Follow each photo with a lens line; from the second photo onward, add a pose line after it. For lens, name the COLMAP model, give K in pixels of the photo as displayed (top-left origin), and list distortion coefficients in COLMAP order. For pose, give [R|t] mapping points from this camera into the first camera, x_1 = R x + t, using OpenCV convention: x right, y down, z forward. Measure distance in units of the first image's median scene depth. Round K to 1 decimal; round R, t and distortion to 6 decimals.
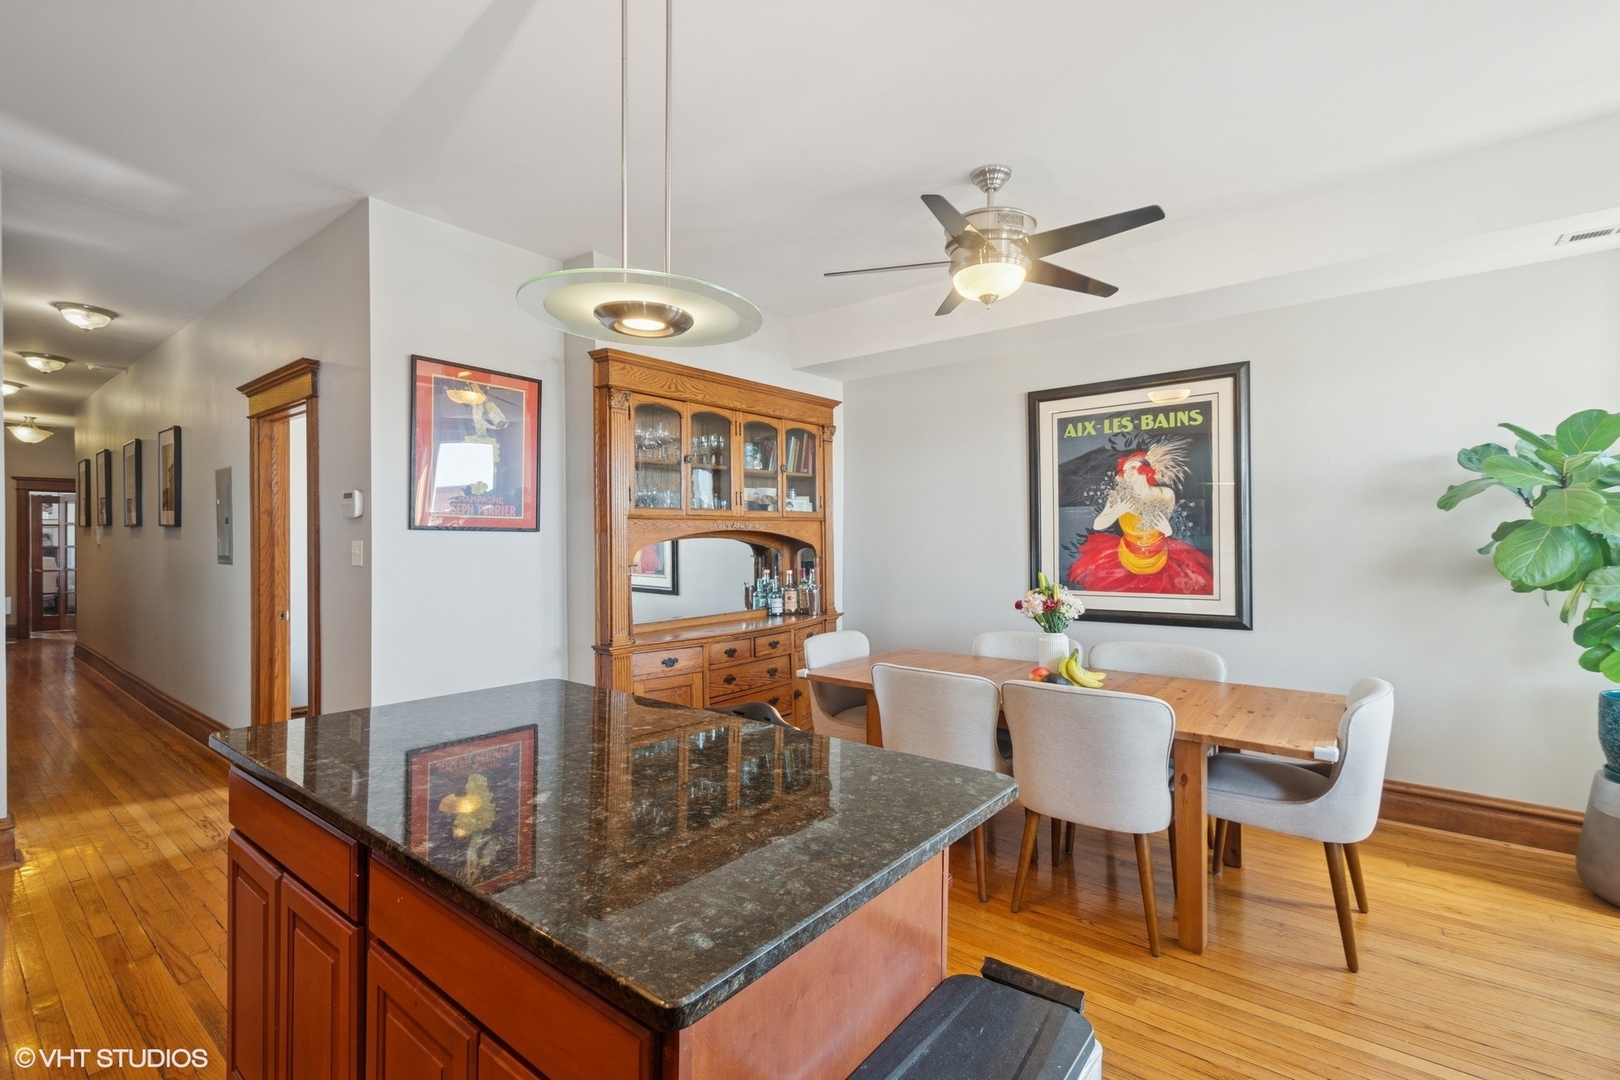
lens RADIAL K [[721.6, 0, 802.7], [0, 721.6, 542.4], [0, 0, 1]] dist [0.009816, 0.000040]
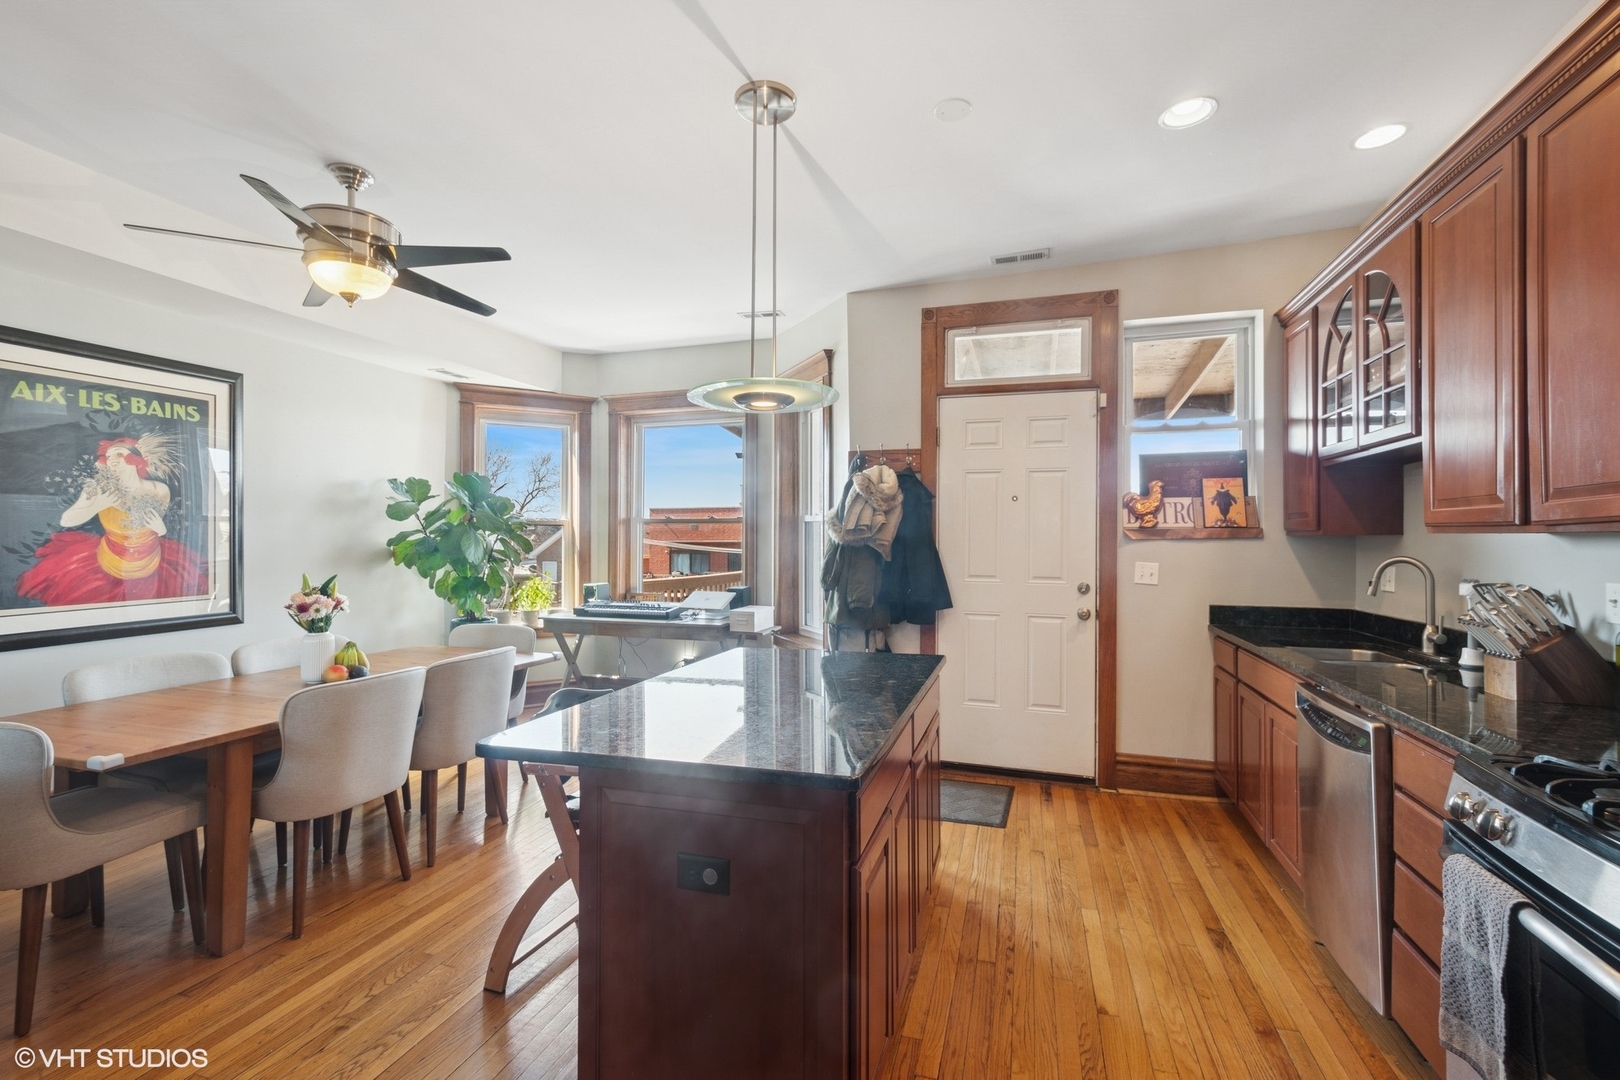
lens RADIAL K [[721.6, 0, 802.7], [0, 721.6, 542.4], [0, 0, 1]] dist [0.009816, 0.000040]
pose [[-0.358817, -0.008222, 0.933372, -0.641185], [-0.002781, 0.999966, 0.007740, -0.009107], [-0.933404, 0.000182, -0.358828, 0.561433]]
